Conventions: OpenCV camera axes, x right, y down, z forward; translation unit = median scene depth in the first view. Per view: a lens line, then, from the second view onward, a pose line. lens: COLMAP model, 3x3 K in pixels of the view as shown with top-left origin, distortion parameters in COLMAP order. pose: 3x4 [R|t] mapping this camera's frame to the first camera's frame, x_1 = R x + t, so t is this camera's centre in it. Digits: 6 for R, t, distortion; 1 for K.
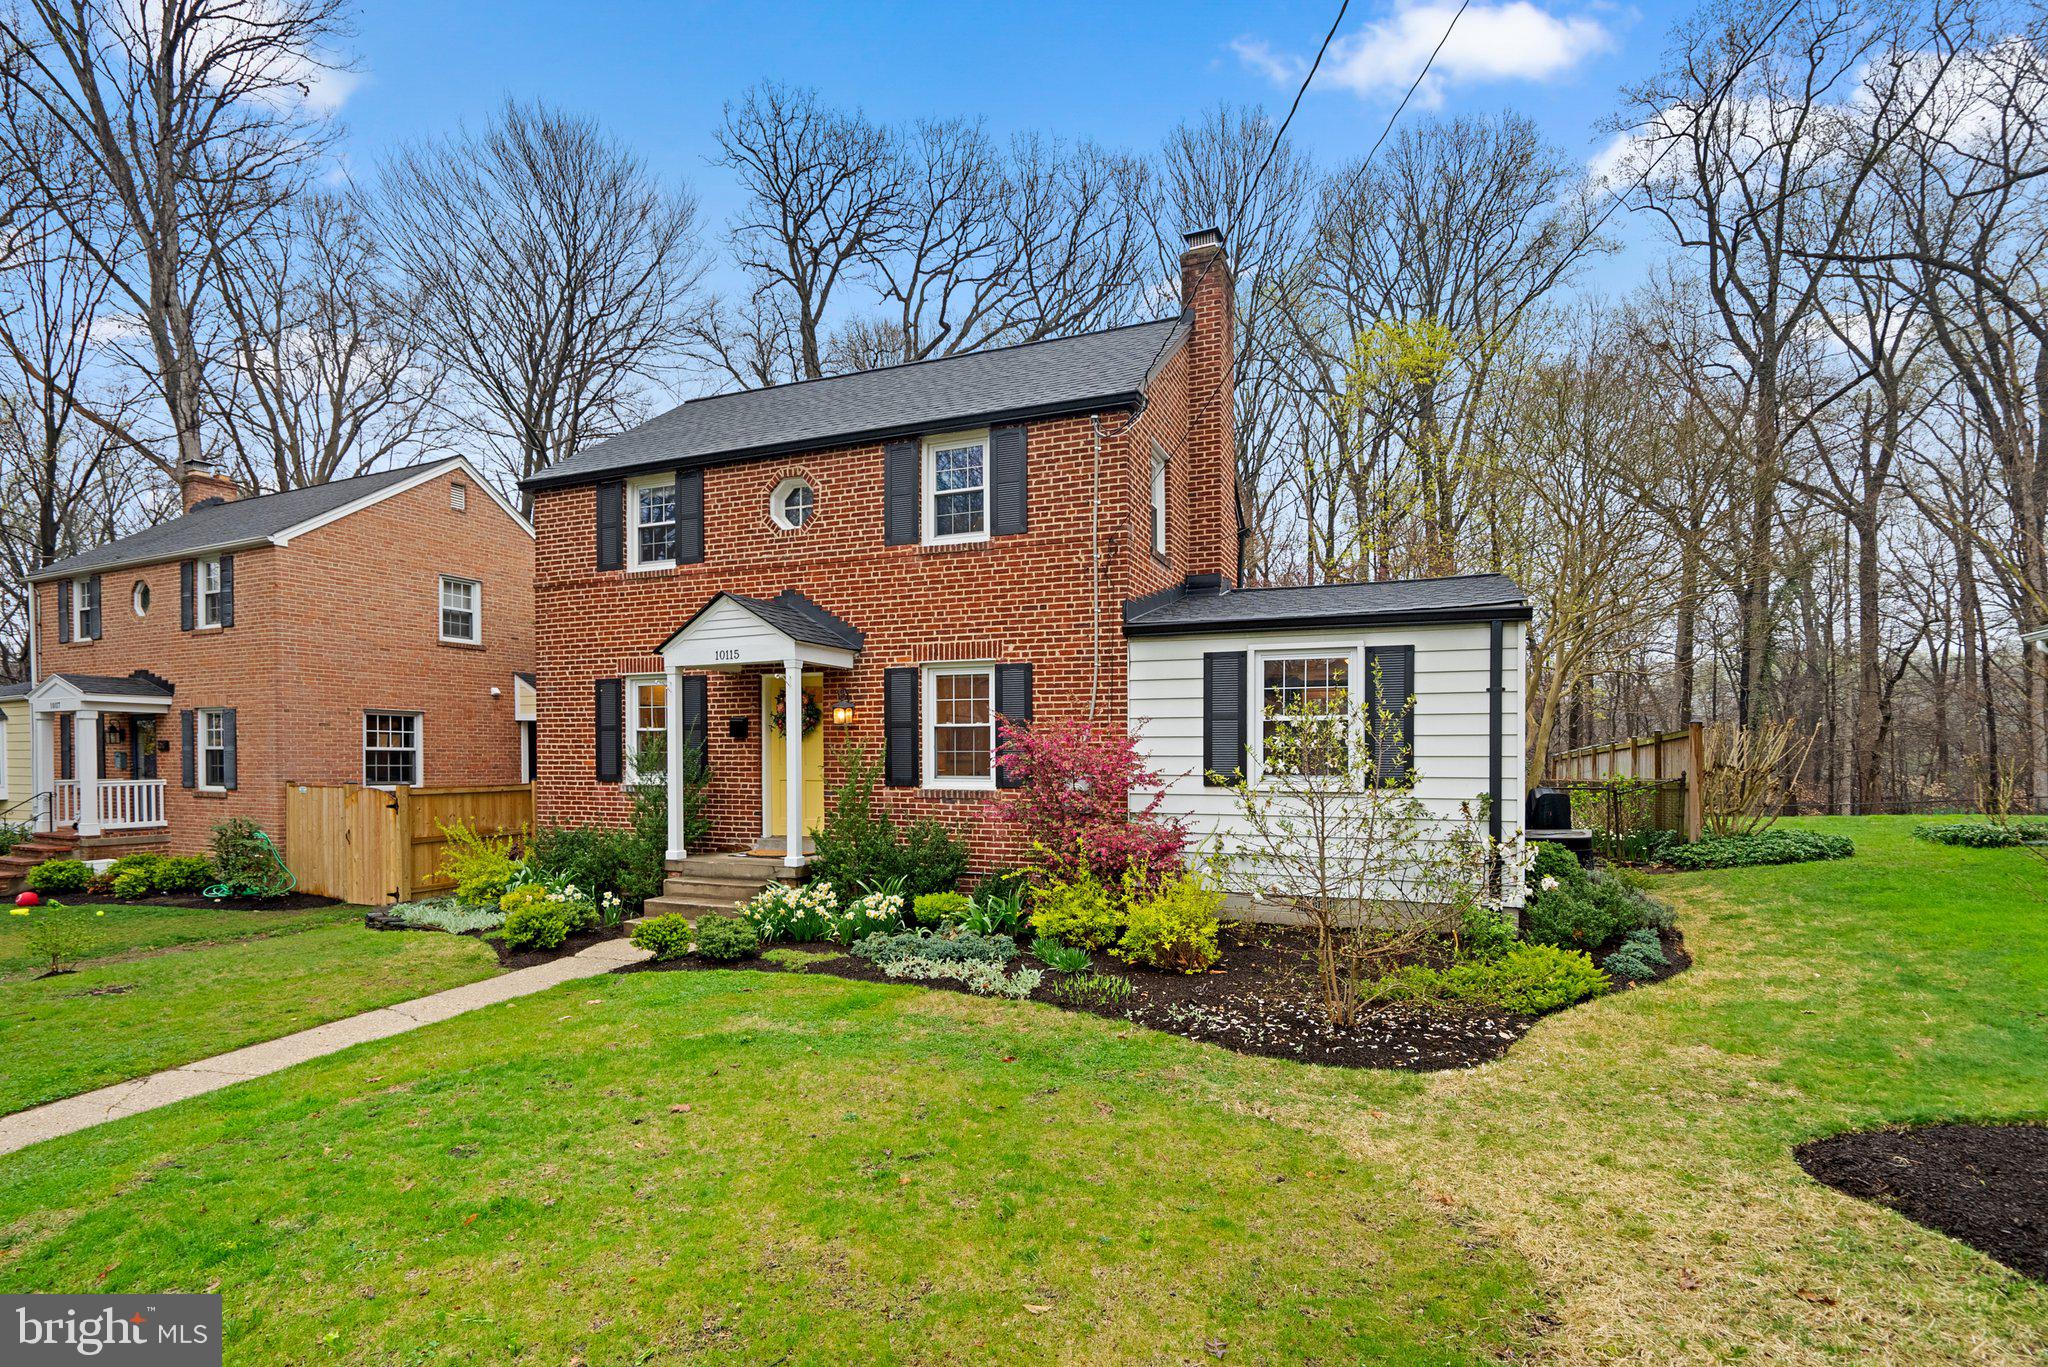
lens RADIAL K [[958.1, 0, 1021.2], [0, 958.1, 742.0], [0, 0, 1]] dist [-0.000051, 0.000156]
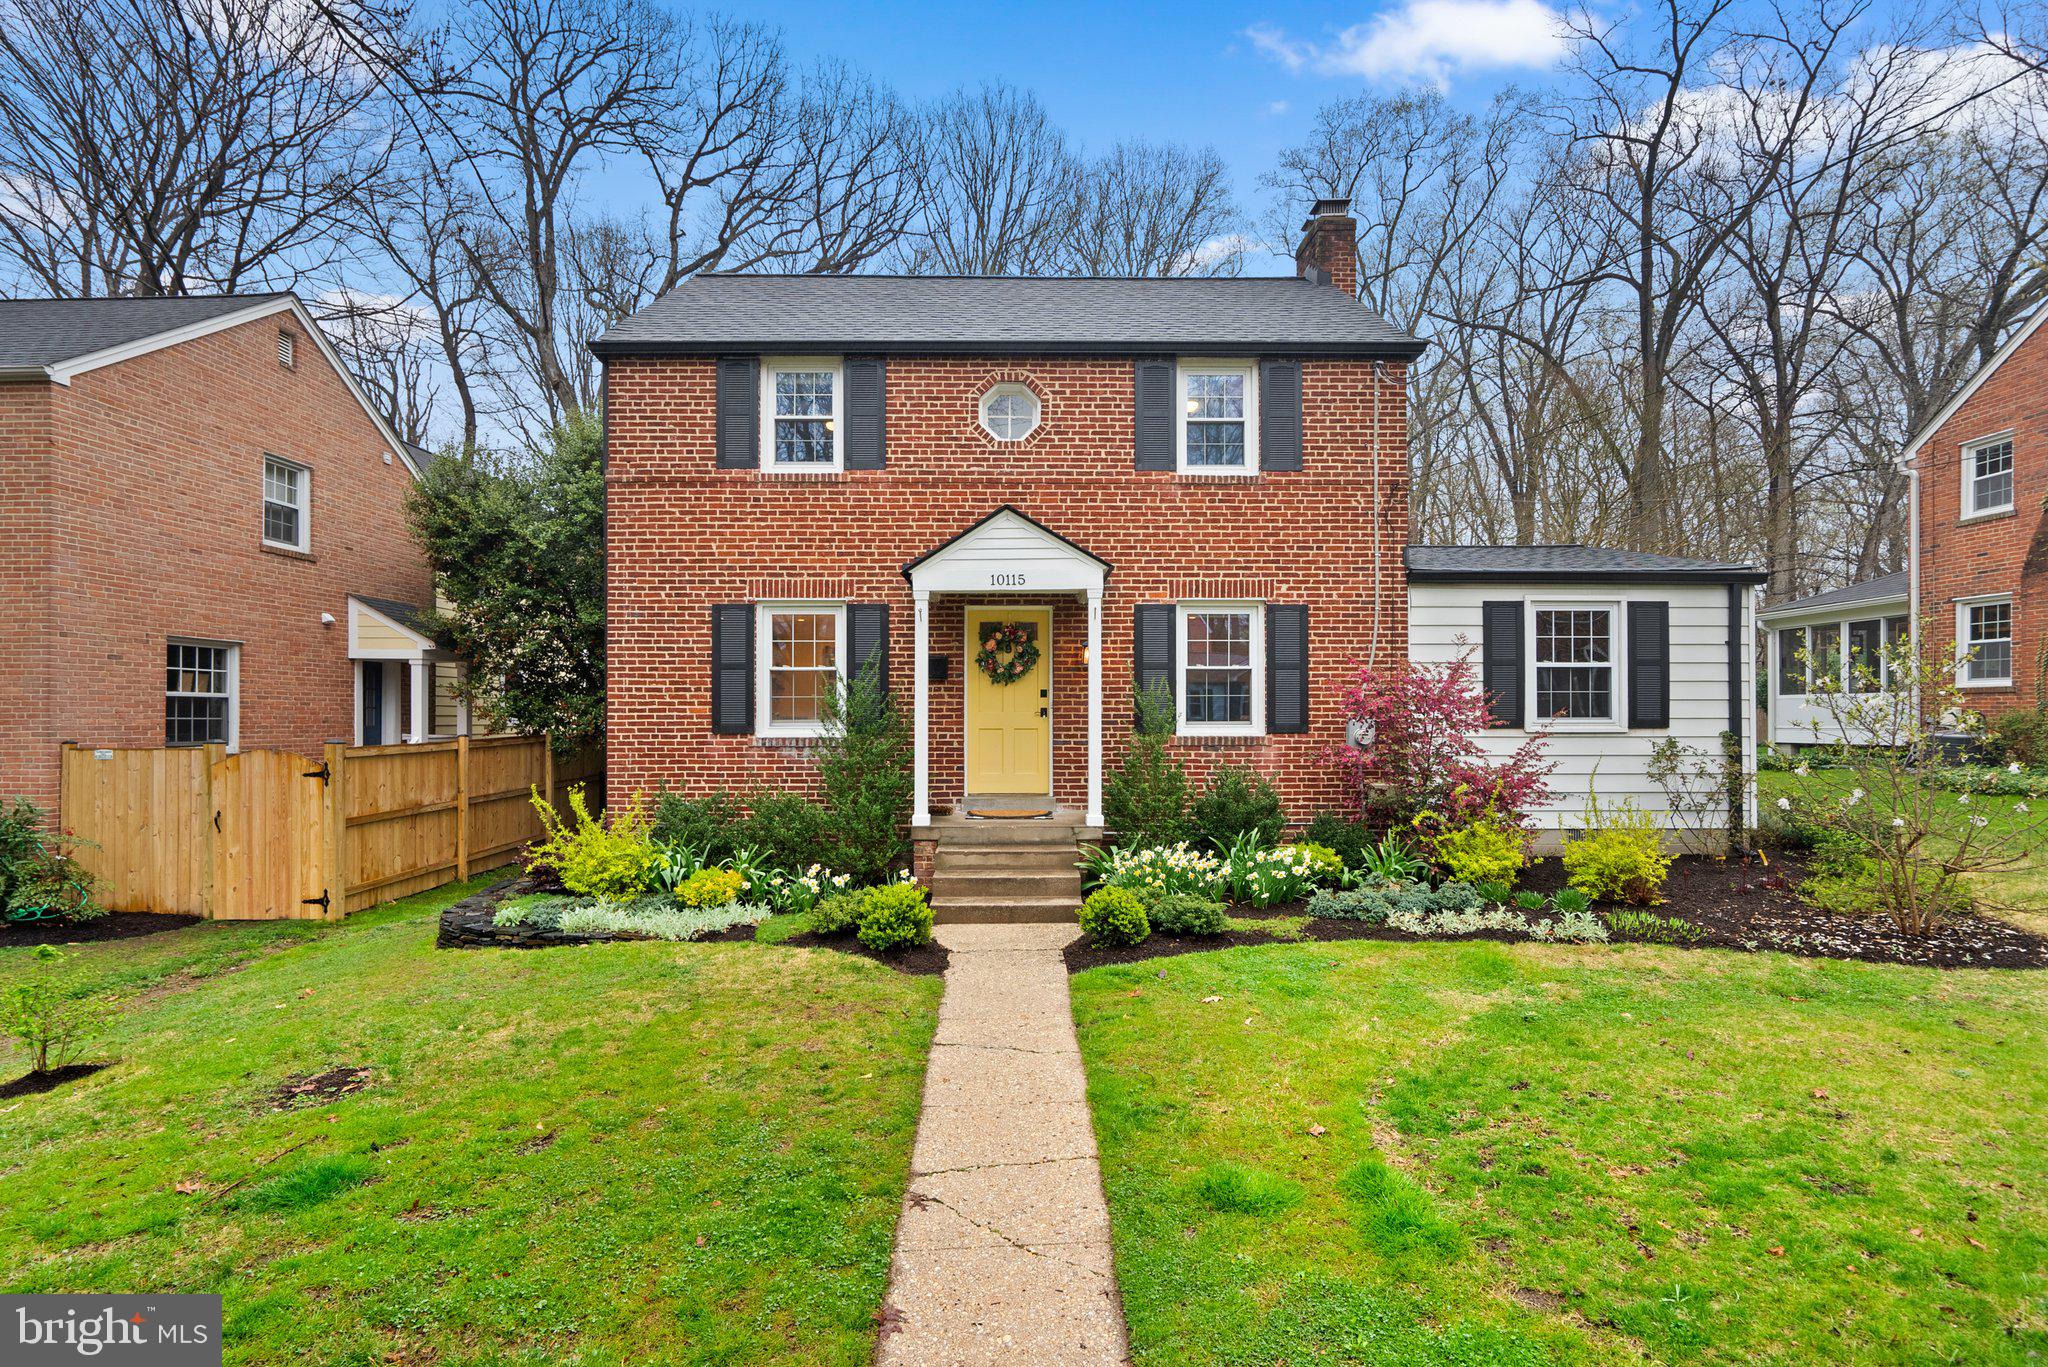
lens RADIAL K [[944.5, 0, 1019.2], [0, 944.5, 682.6], [0, 0, 1]] dist [-0.002225, -0.000042]
pose [[0.921730, 0.009904, 0.387705, -0.596842], [-0.003298, 0.999838, -0.017699, 0.013997], [-0.387818, 0.015035, 0.921613, 0.218504]]
